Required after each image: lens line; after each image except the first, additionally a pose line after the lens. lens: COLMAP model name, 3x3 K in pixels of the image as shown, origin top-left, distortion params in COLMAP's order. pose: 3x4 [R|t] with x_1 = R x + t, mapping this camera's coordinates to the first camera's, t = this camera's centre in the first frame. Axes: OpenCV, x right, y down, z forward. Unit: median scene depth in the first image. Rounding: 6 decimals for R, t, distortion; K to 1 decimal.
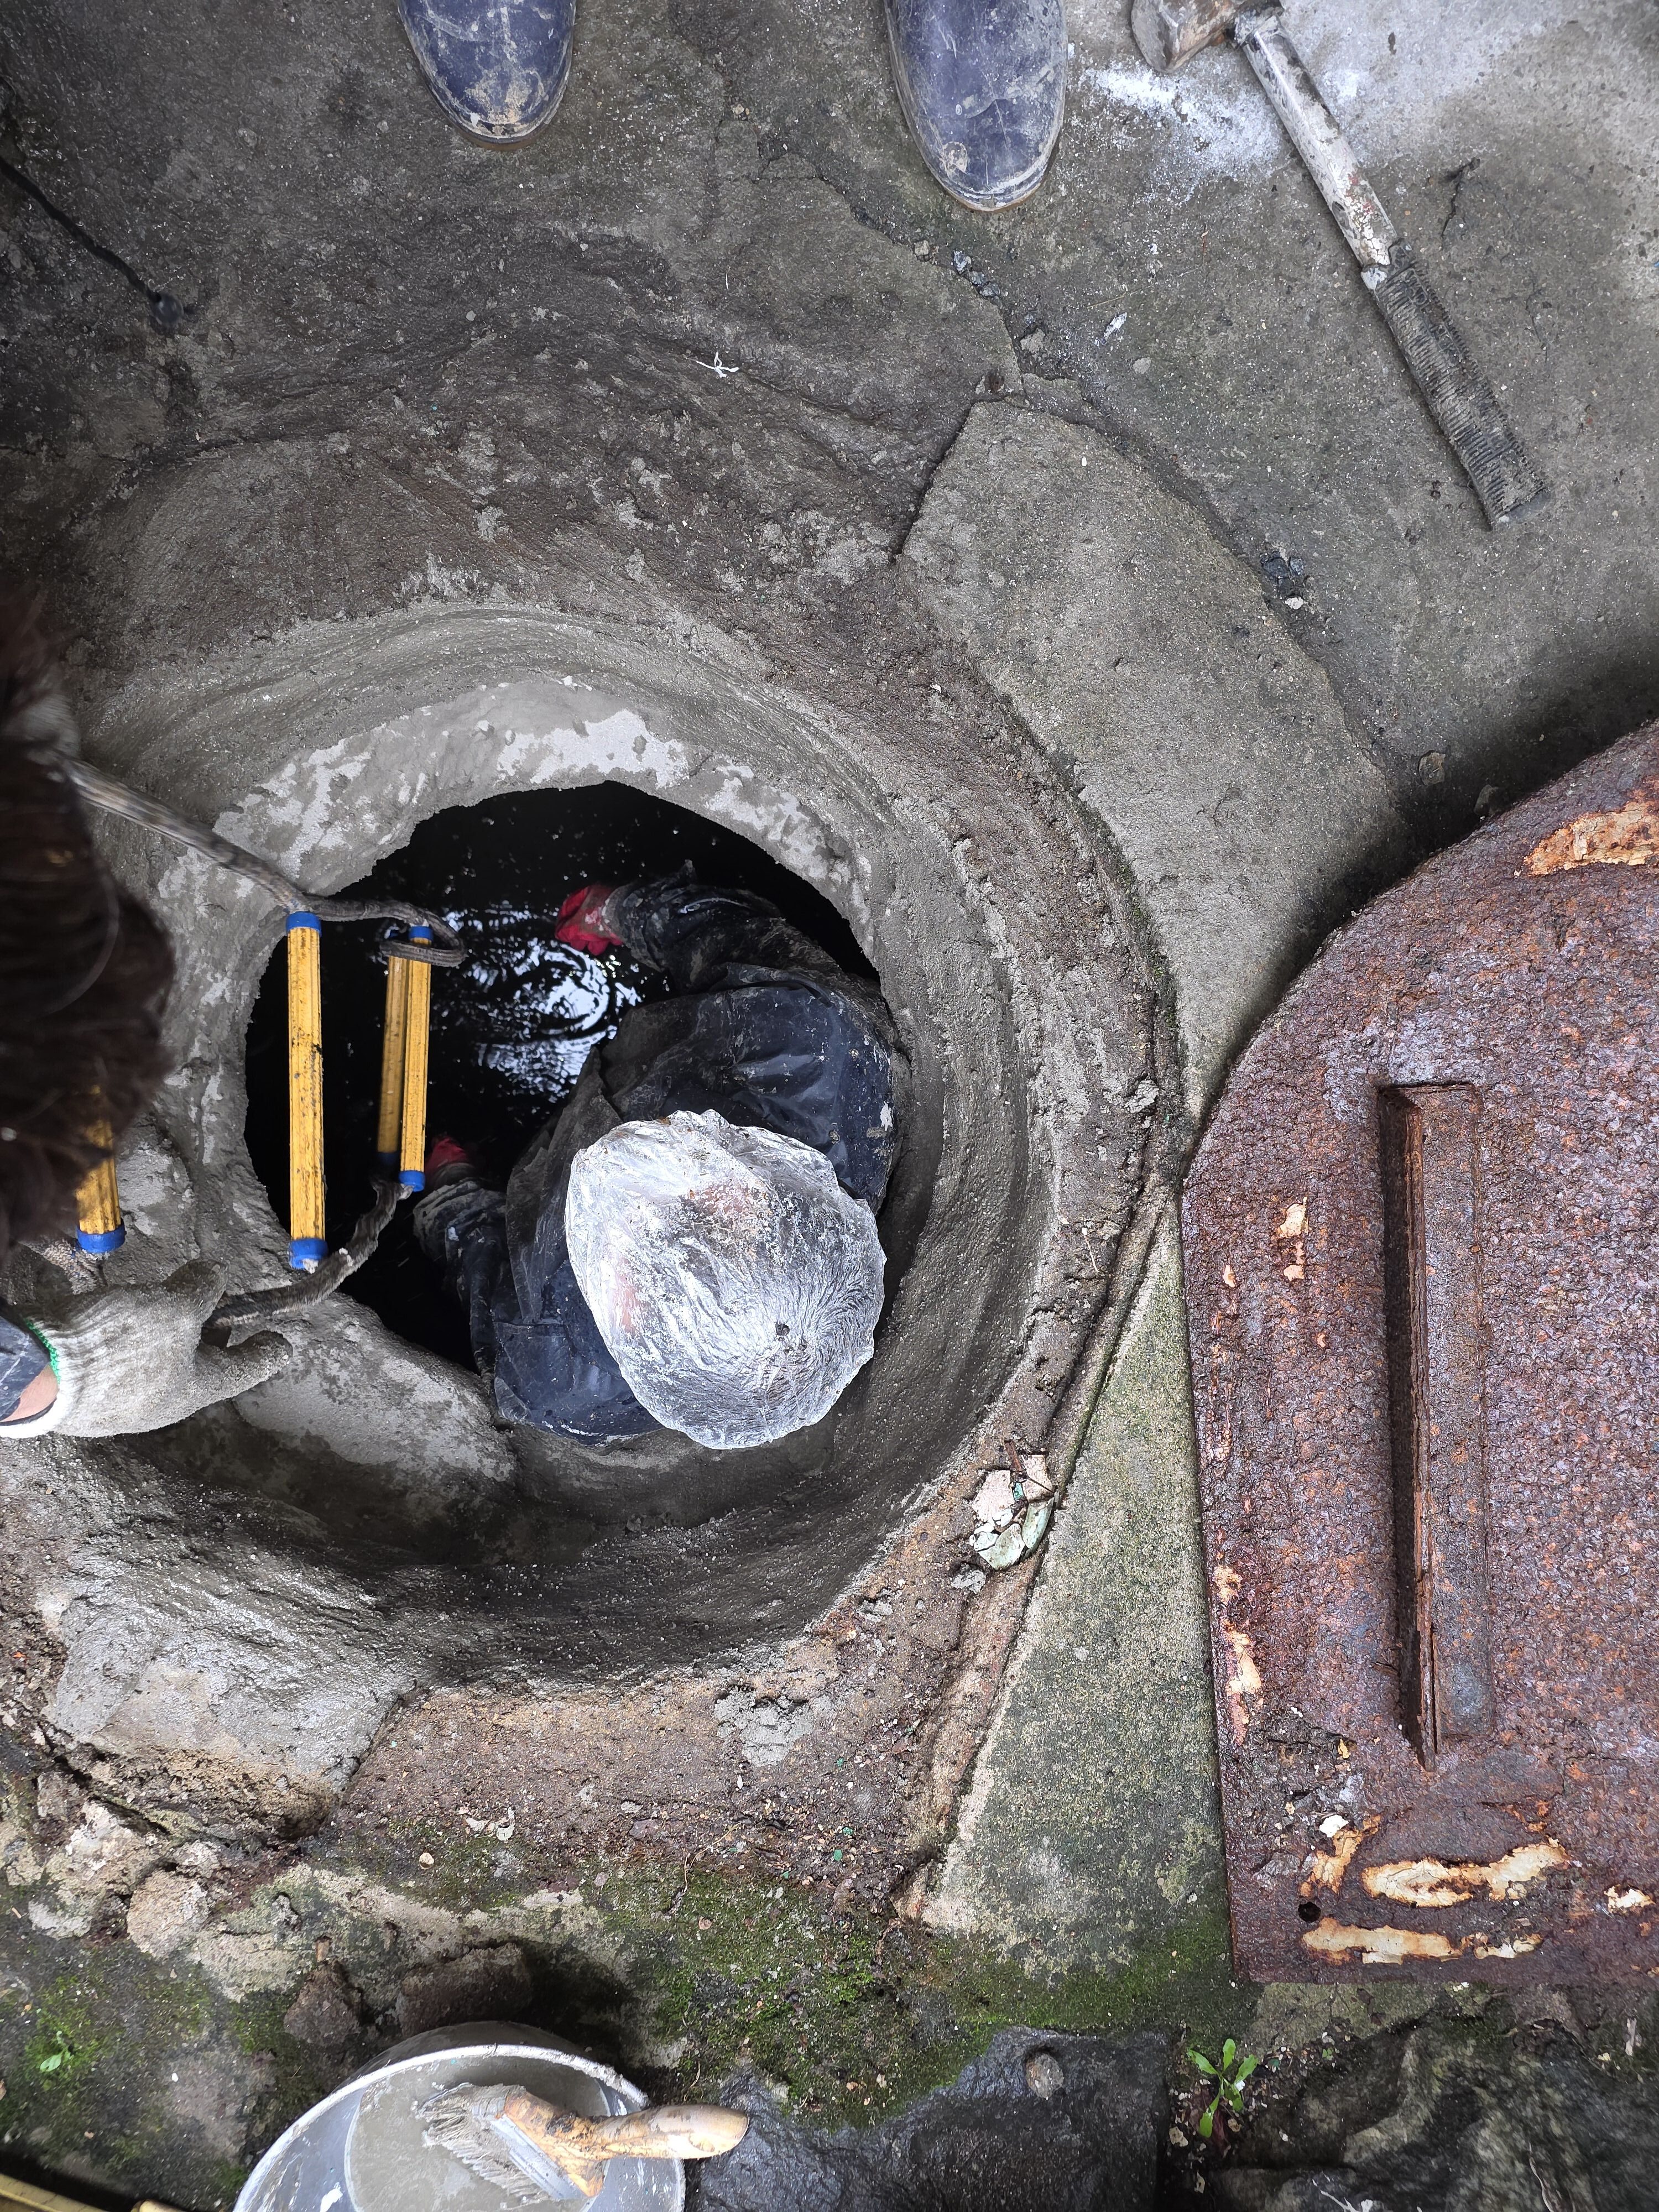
lens RADIAL K [[1436.3, 0, 831.9], [0, 1436.3, 1105.0], [0, 0, 1]] dist [0.042598, -0.031056]
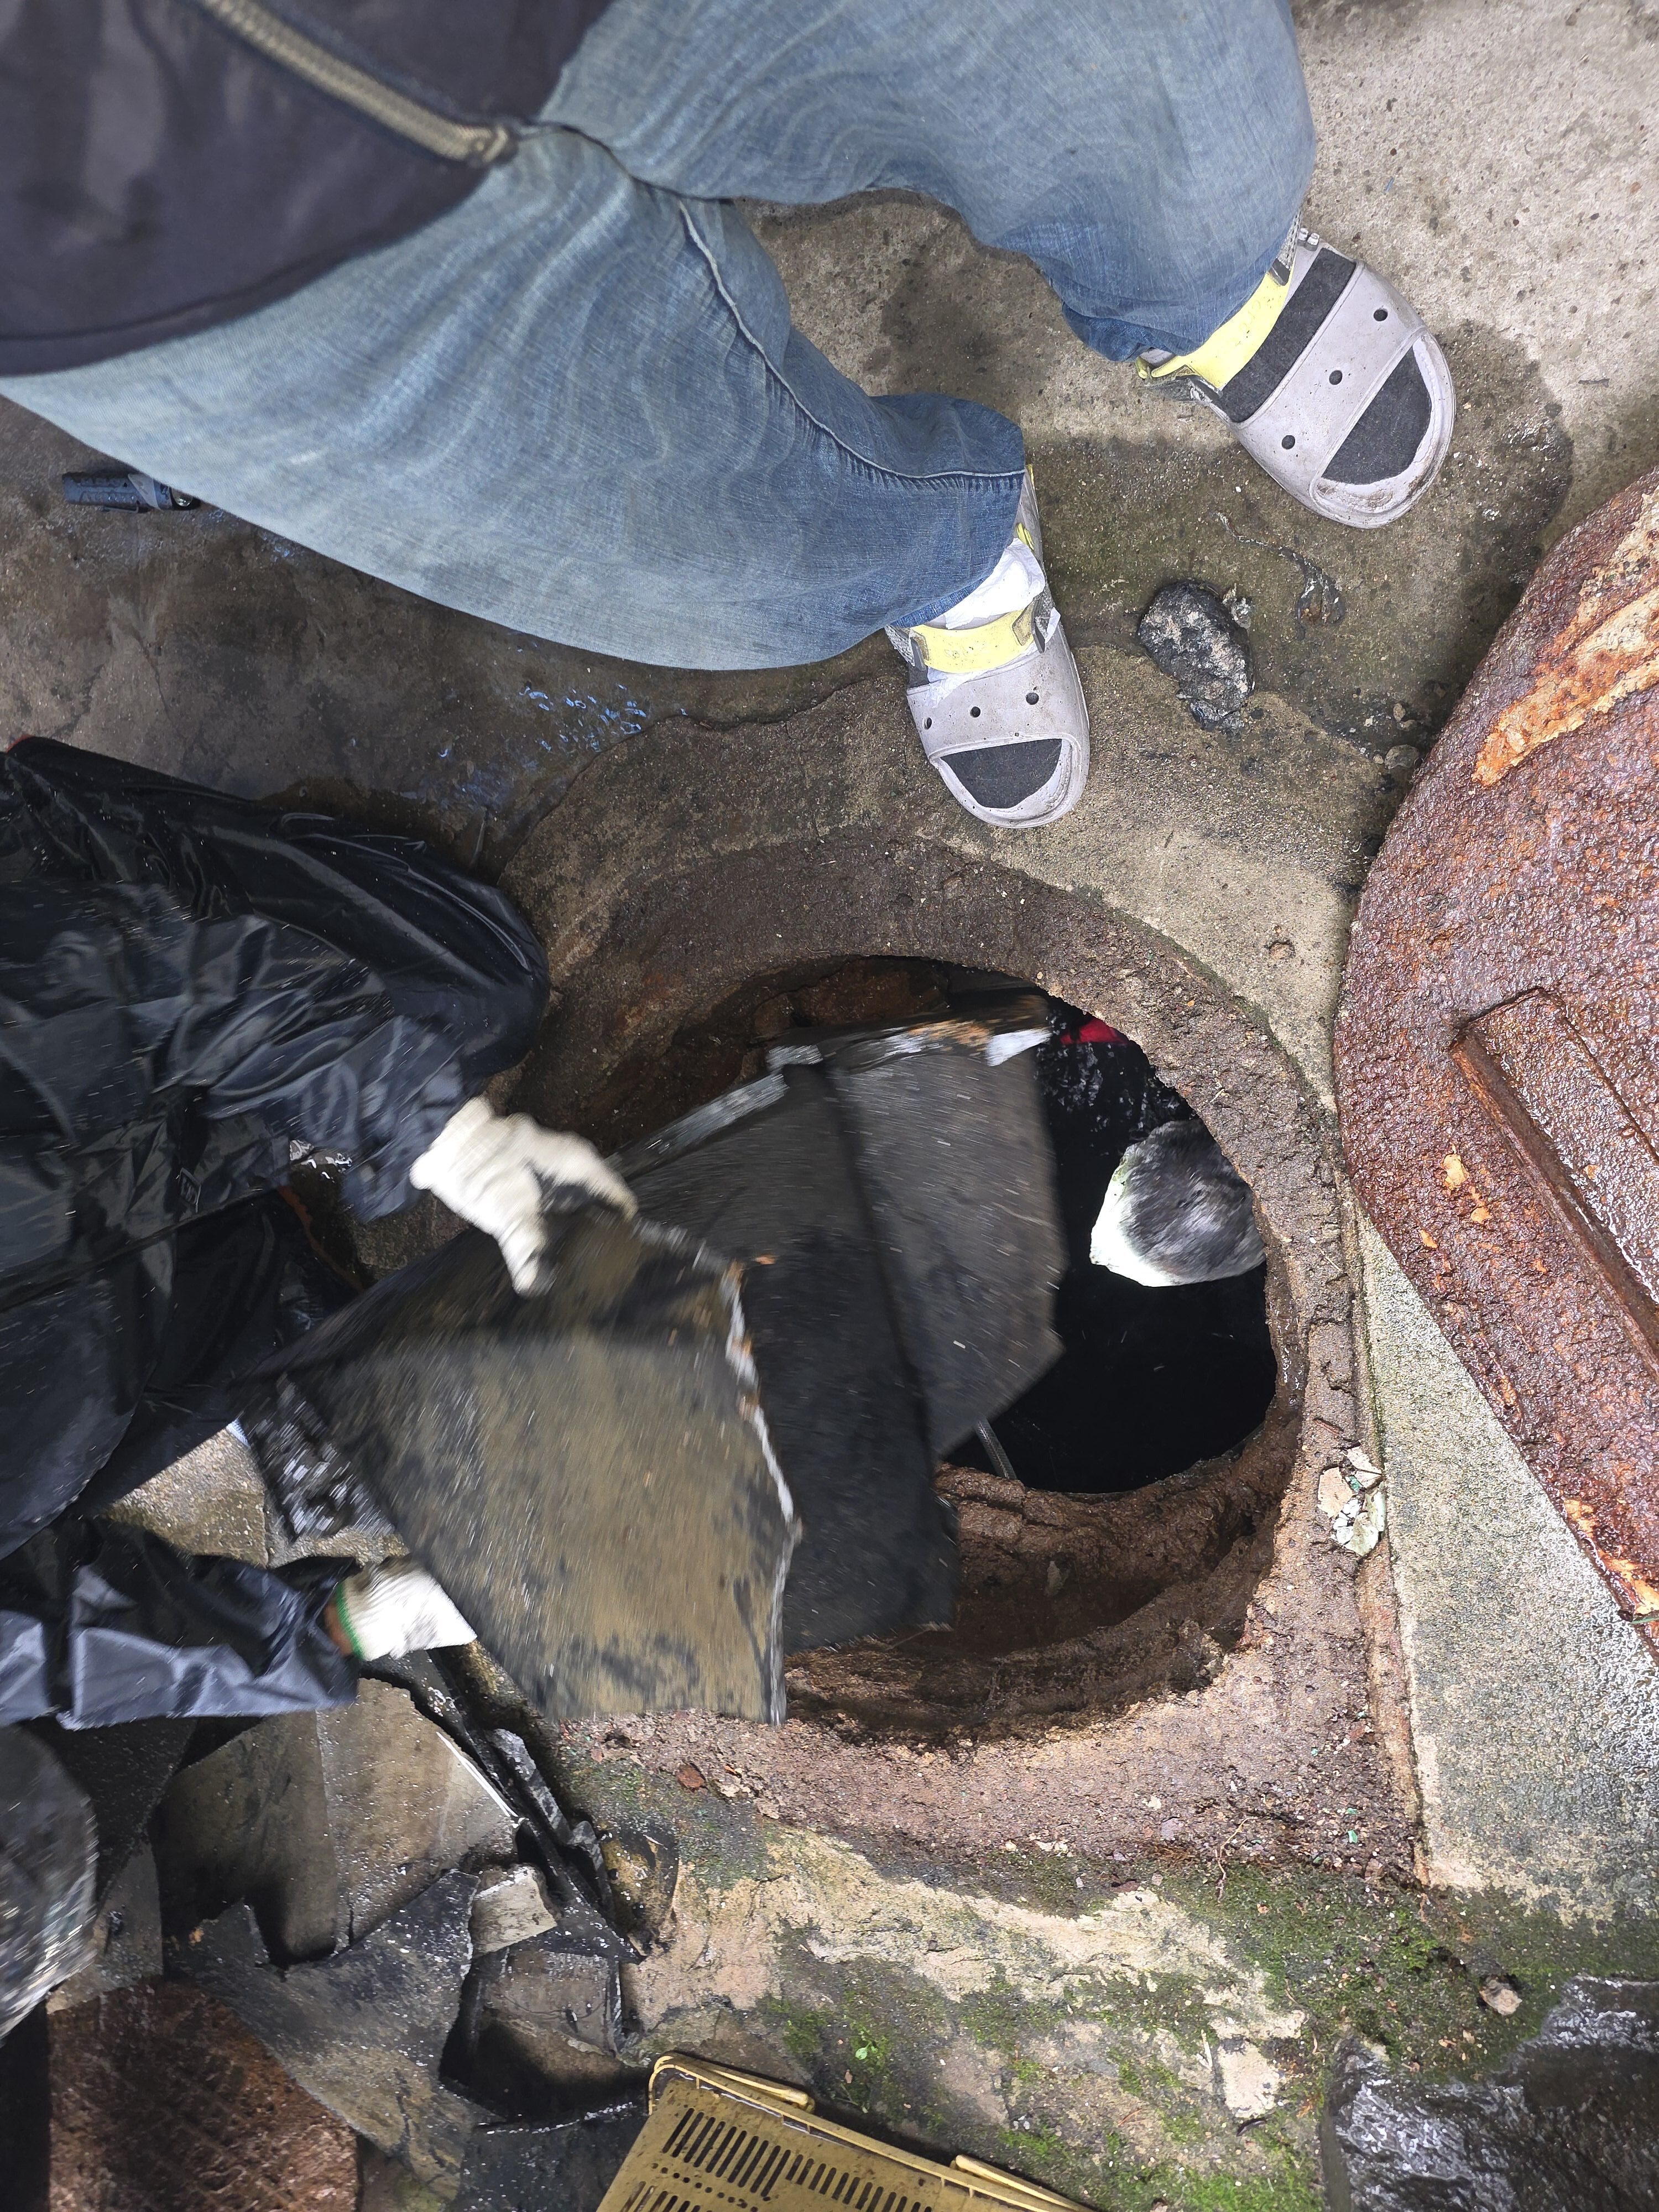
lens RADIAL K [[1436.3, 0, 831.9], [0, 1436.3, 1121.7], [0, 0, 1]] dist [0.042598, -0.031056]
pose [[0.748225, -0.397388, -0.531265, 0.534522], [0.367300, 0.914969, -0.167101, 0.055028], [0.552495, -0.070105, 0.830563, -0.117571]]
